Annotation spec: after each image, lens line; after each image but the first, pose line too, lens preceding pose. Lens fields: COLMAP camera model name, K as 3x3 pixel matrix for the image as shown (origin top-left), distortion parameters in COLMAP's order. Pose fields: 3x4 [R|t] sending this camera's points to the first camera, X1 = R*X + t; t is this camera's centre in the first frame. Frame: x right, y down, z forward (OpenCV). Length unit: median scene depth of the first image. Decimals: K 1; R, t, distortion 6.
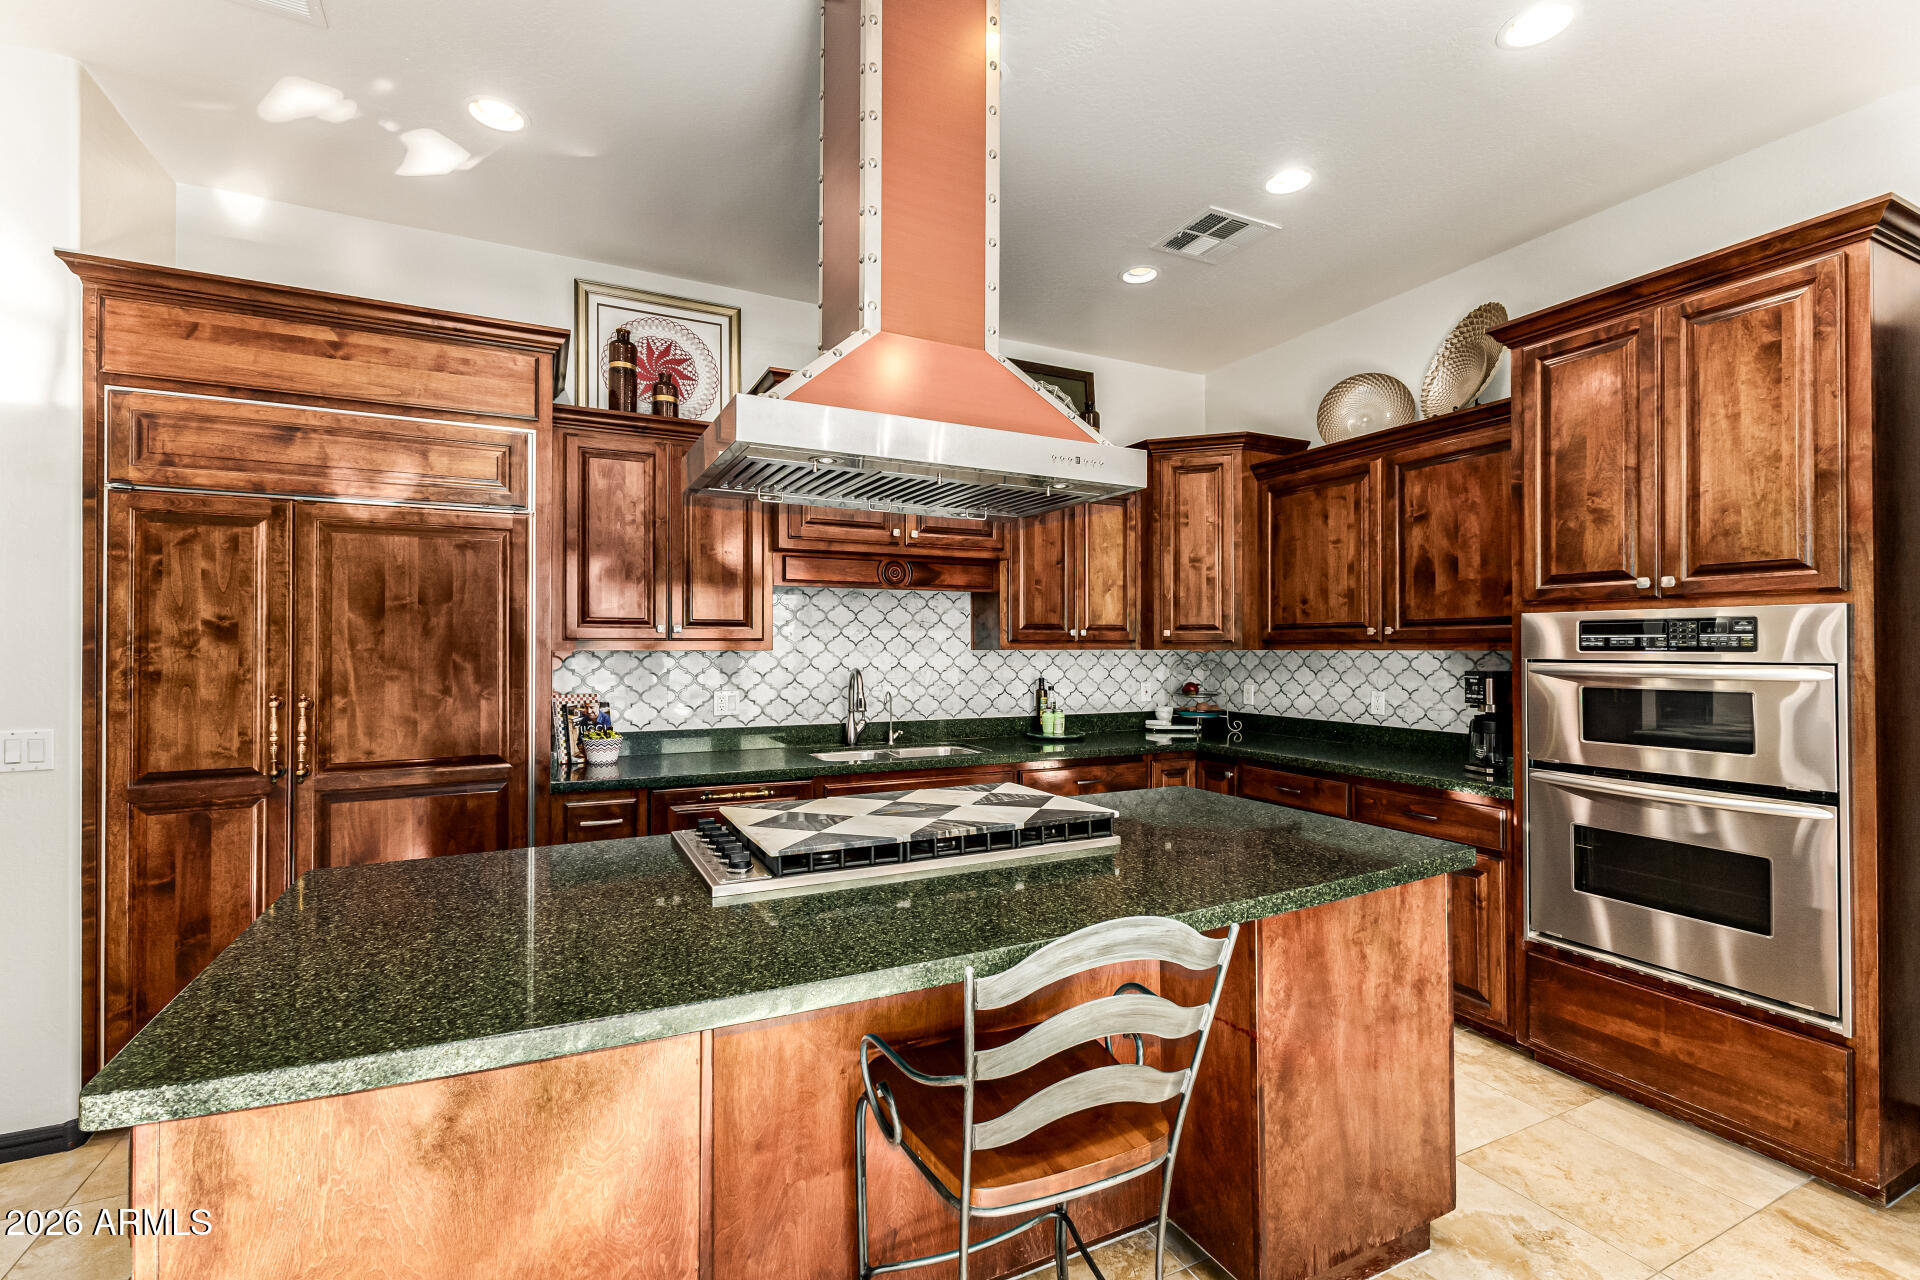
lens RADIAL K [[848.0, 0, 960.0], [0, 848.0, 640.0], [0, 0, 1]] dist [-0.000172, -0.000512]
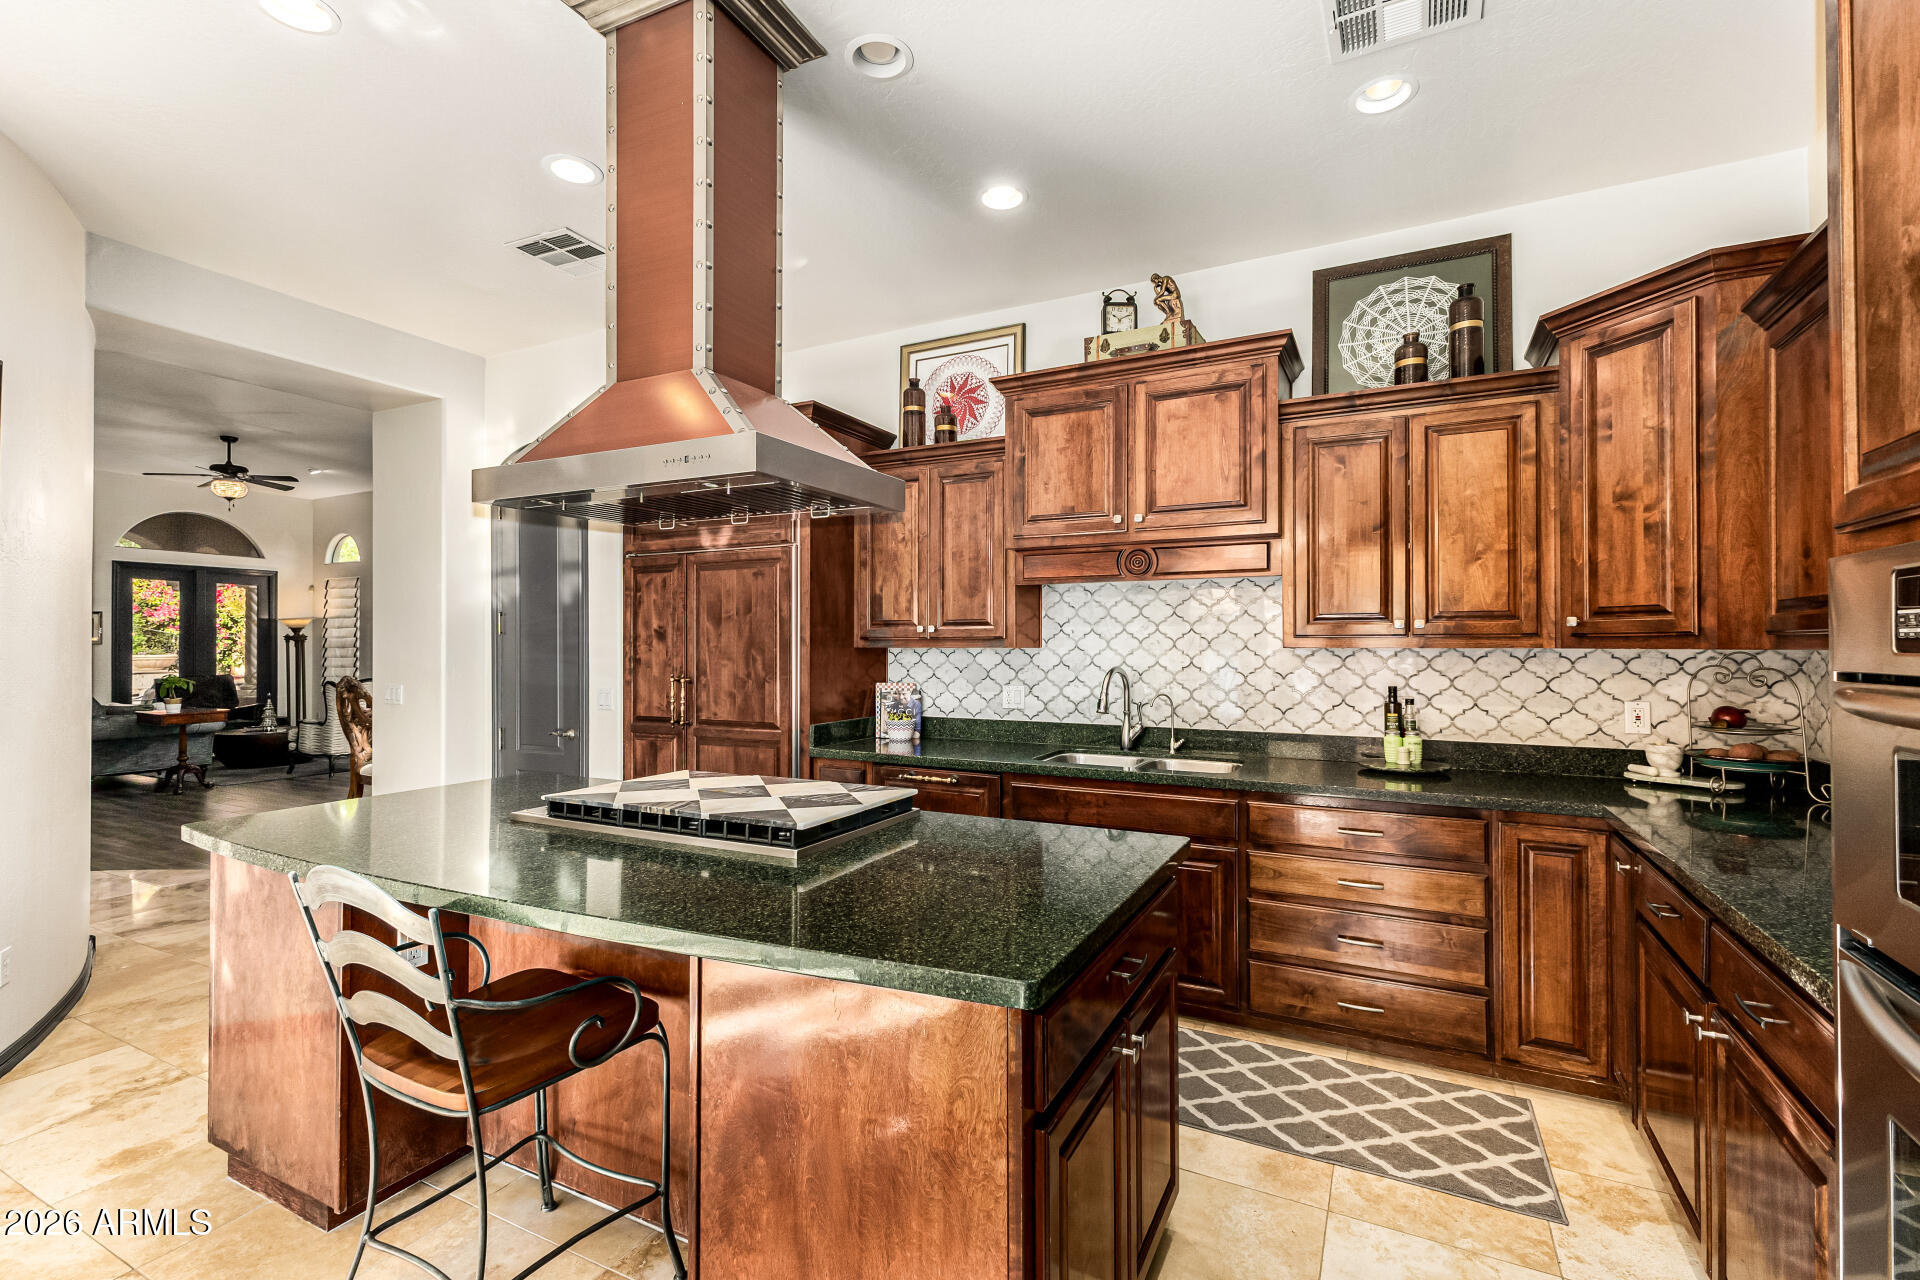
lens RADIAL K [[848.0, 0, 960.0], [0, 848.0, 640.0], [0, 0, 1]] dist [-0.000172, -0.000512]
pose [[0.589547, -0.005311, -0.807717, 0.529557], [0.007073, 0.999974, -0.001412, 0.003415], [0.807703, -0.004880, 0.589569, 0.309500]]
